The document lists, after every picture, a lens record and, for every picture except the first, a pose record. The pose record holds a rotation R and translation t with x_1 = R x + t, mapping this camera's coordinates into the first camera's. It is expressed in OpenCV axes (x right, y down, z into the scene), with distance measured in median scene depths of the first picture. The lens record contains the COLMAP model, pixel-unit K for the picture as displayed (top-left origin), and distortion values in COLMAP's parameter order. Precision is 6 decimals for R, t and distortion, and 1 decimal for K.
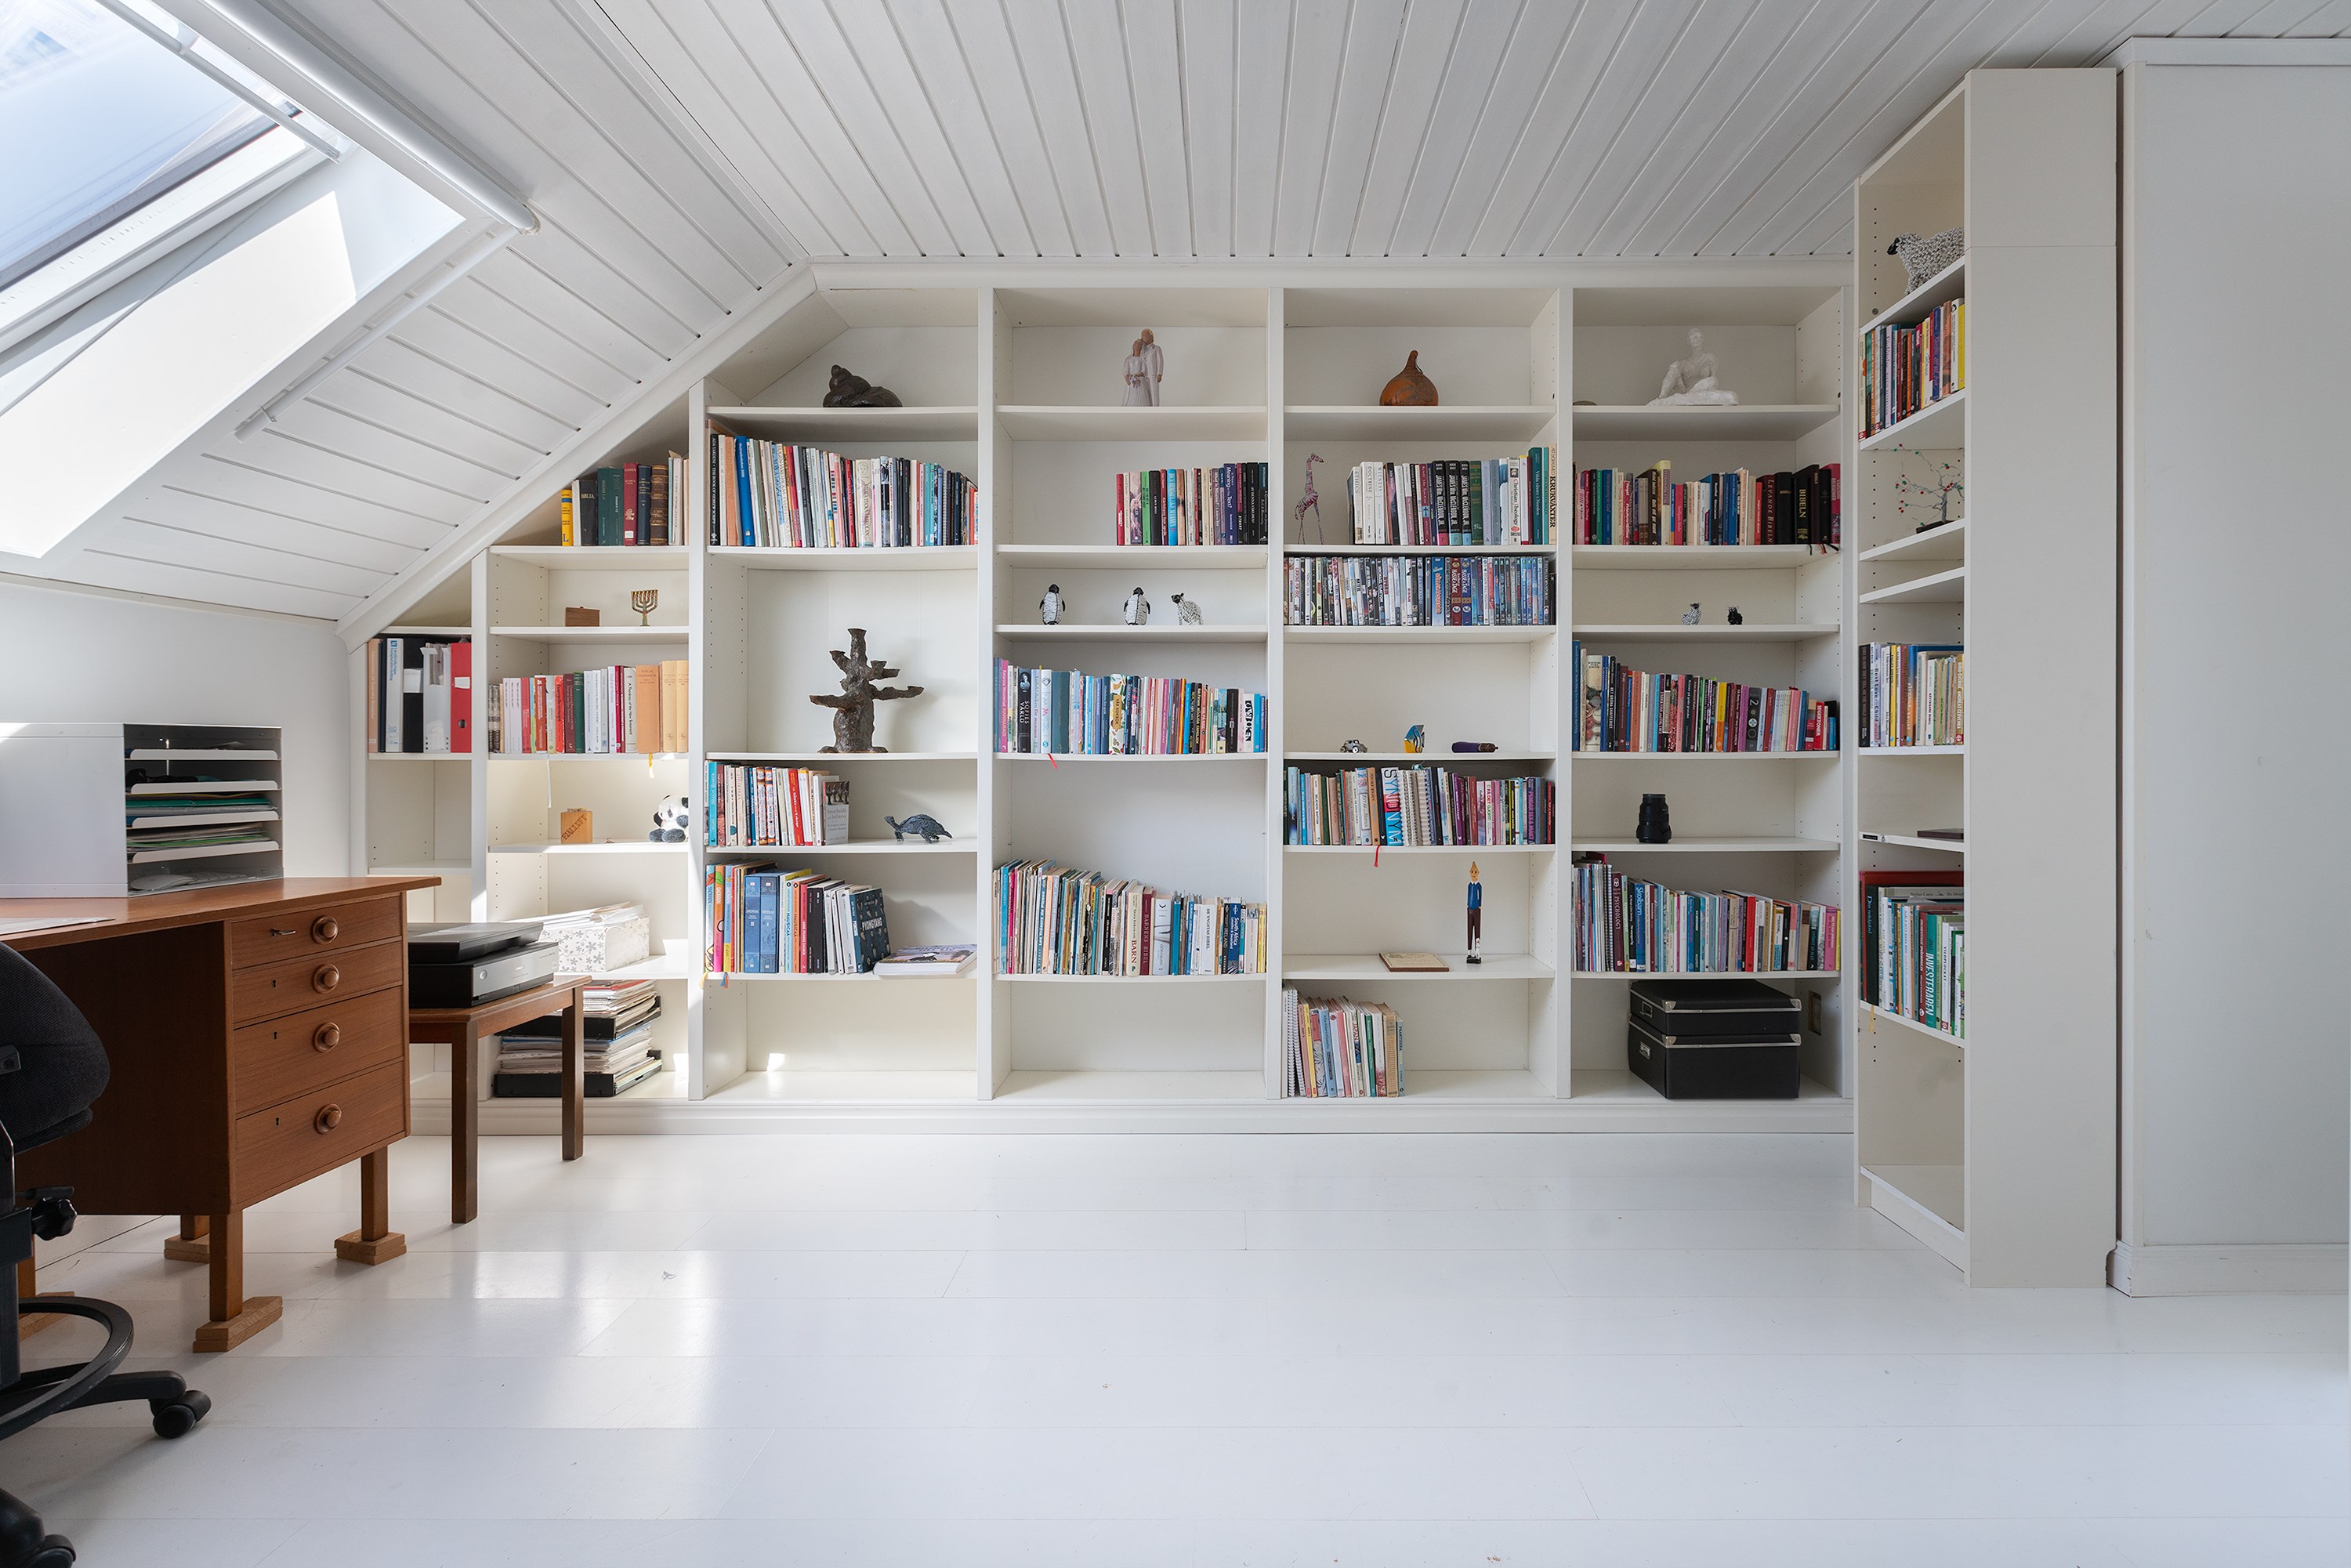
lens RADIAL K [[1085.4, 0, 1165.6], [0, 1085.4, 772.5], [0, 0, 1]] dist [-0.001112, -0.000086]
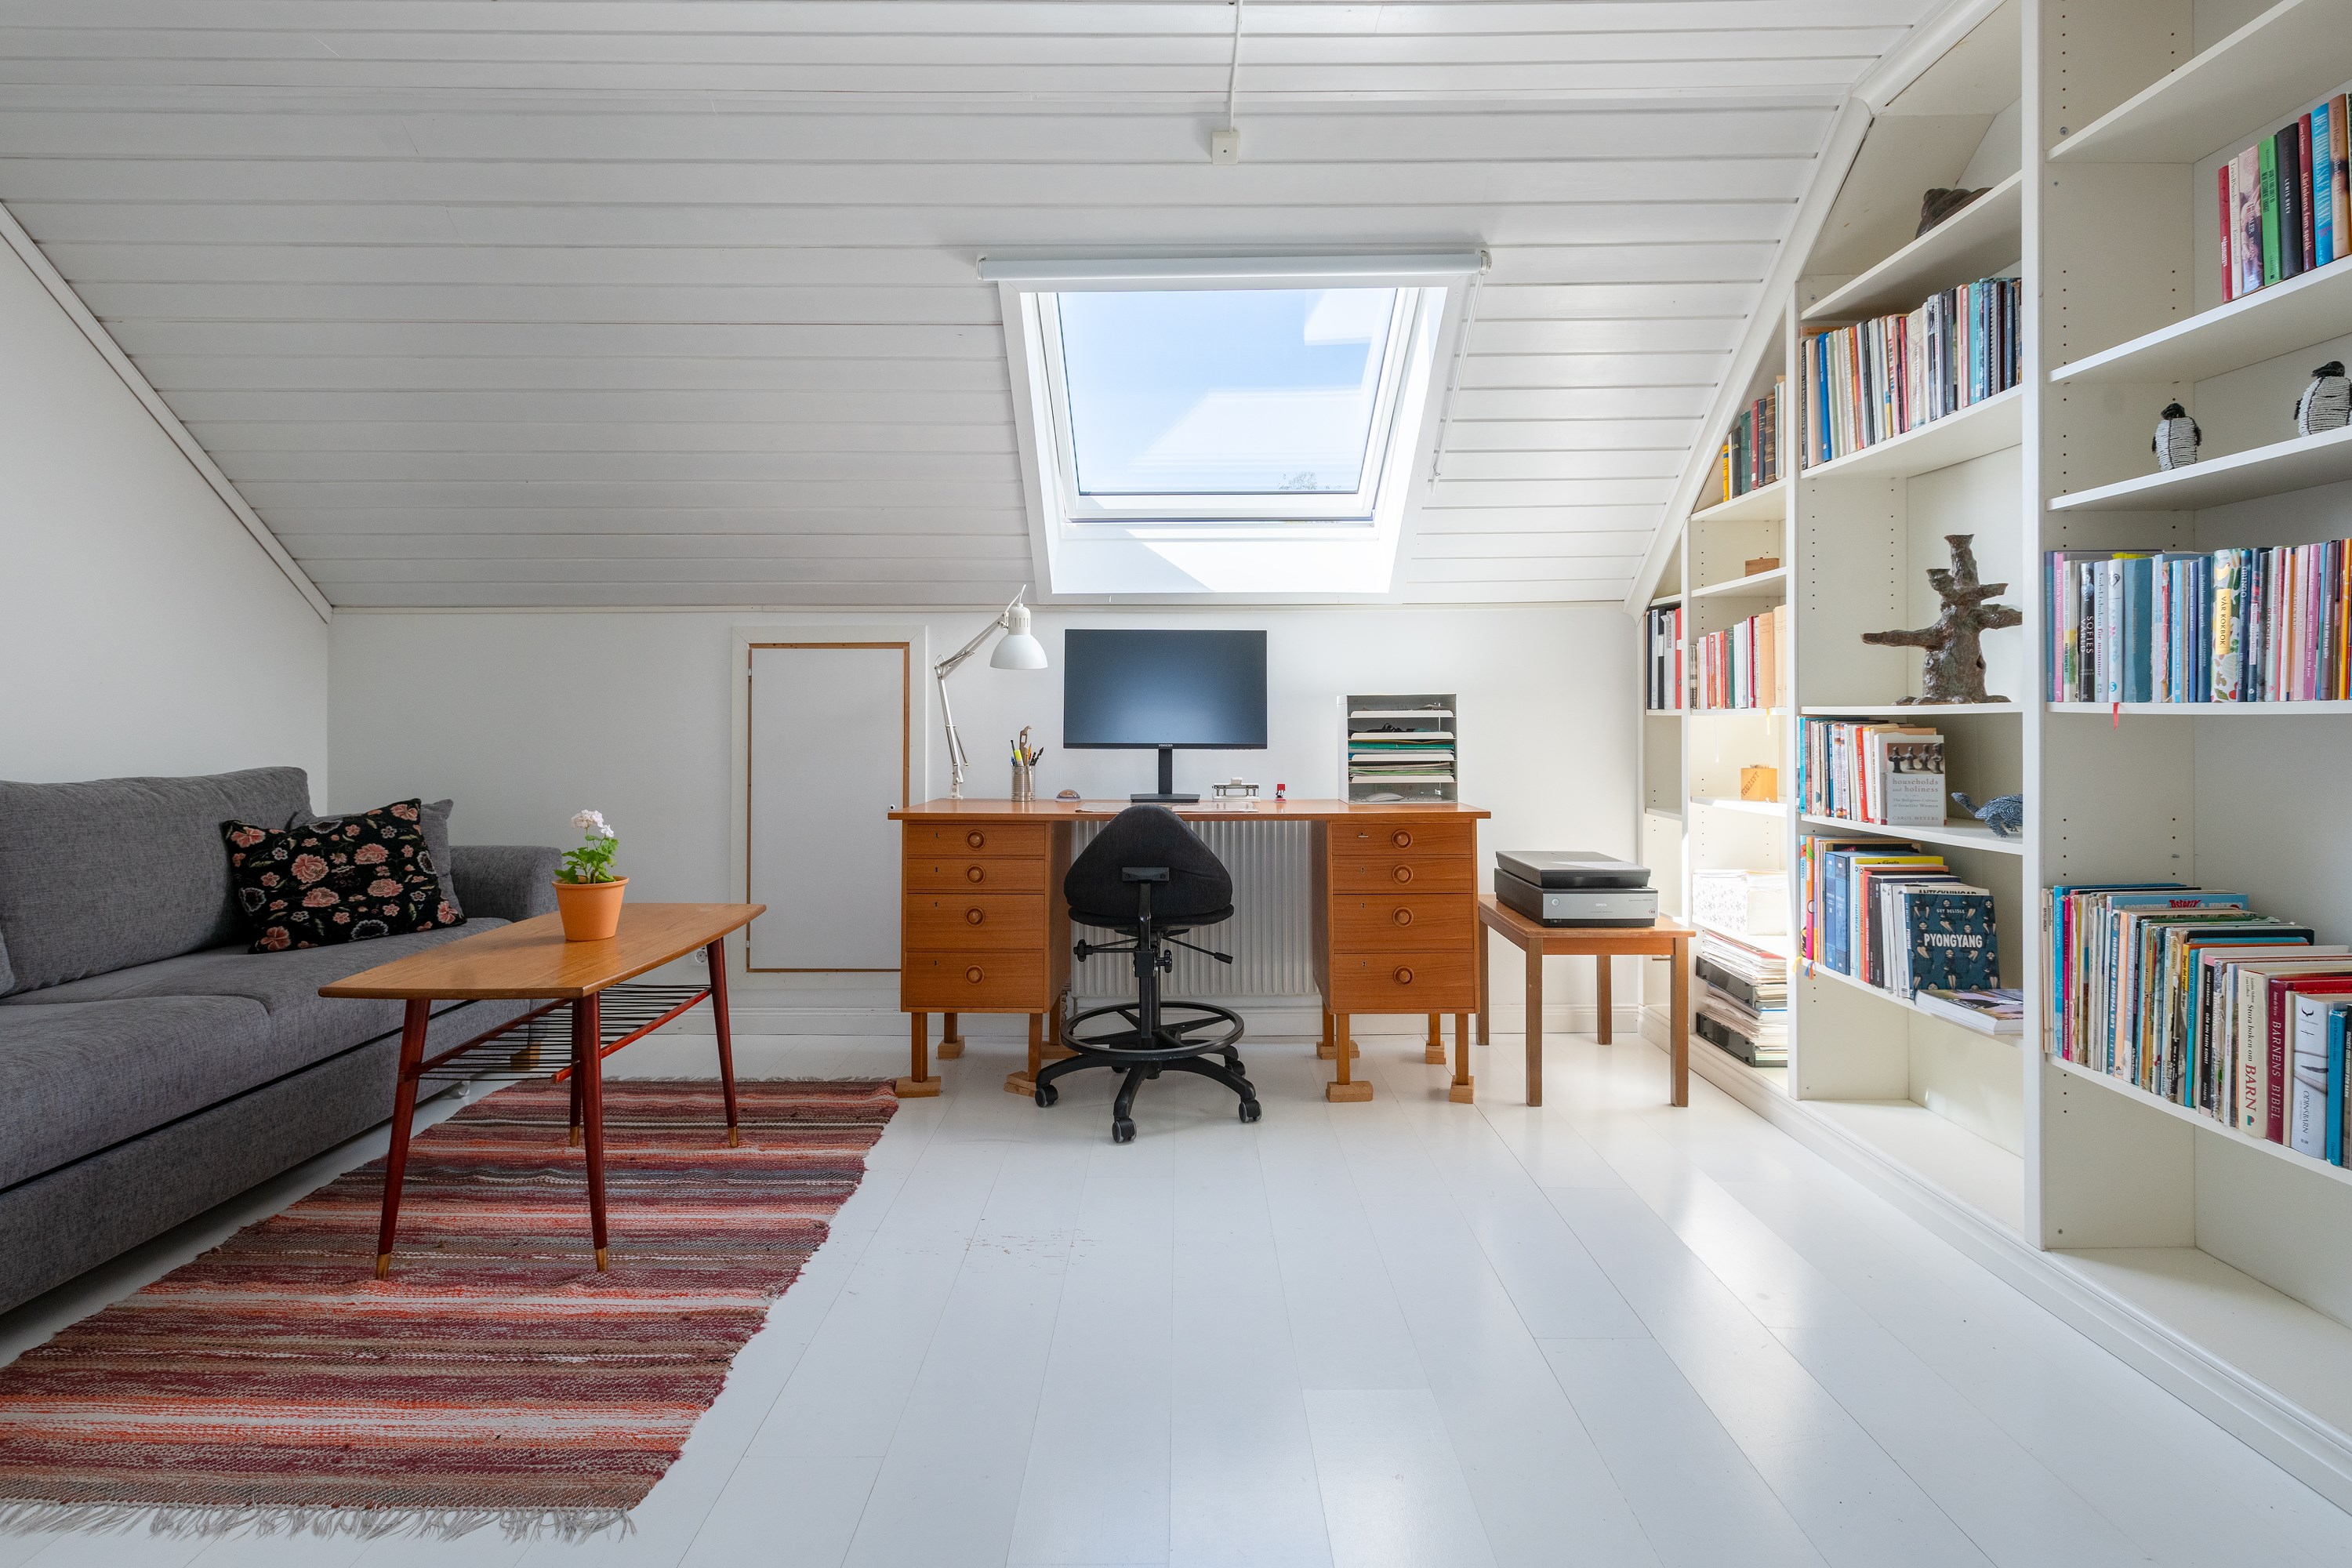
lens RADIAL K [[1085.9, 0, 1136.2], [0, 1085.9, 724.5], [0, 0, 1]] dist [-0.001112, -0.000086]
pose [[0.037830, 0.005026, -0.999272, 0.453356], [-0.004763, 0.999977, 0.004850, -0.005861], [0.999273, 0.004576, 0.037853, 0.447829]]
